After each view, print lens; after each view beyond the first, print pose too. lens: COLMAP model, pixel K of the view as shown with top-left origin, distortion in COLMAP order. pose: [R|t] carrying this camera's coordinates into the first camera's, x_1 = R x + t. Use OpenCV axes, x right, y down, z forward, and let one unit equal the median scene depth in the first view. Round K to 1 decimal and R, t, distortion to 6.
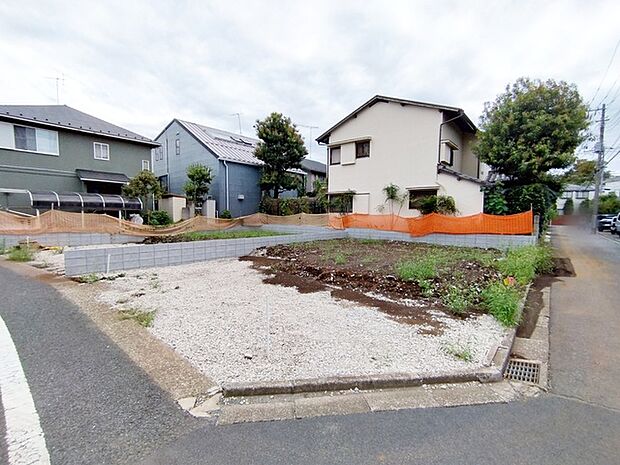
lens RADIAL K [[285.4, 0, 312.8], [0, 285.4, 235.1], [0, 0, 1]] dist [0.002730, 0.000224]
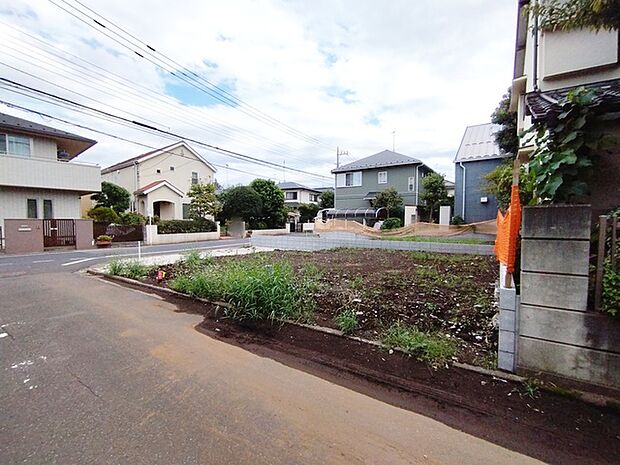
lens RADIAL K [[274.6, 0, 312.1], [0, 274.6, 236.4], [0, 0, 1]] dist [0.002968, 0.000019]
pose [[0.099349, 0.048990, -0.993846, 0.695575], [-0.072766, 0.996471, 0.041846, -0.031256], [0.992388, 0.068161, 0.102563, 0.582514]]
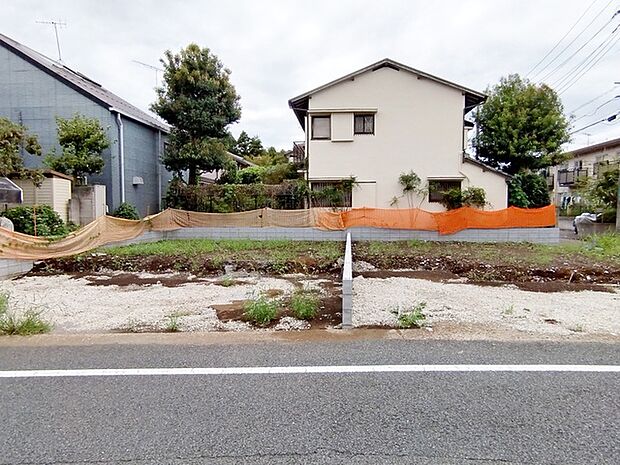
lens RADIAL K [[428.5, 0, 312.7], [0, 428.5, 233.9], [0, 0, 1]] dist [-0.019167, 0.020499]
pose [[0.813941, -0.041666, 0.579451, -0.635723], [0.051698, 0.998662, -0.000809, -0.014641], [-0.578642, 0.030615, 0.815007, 0.167298]]
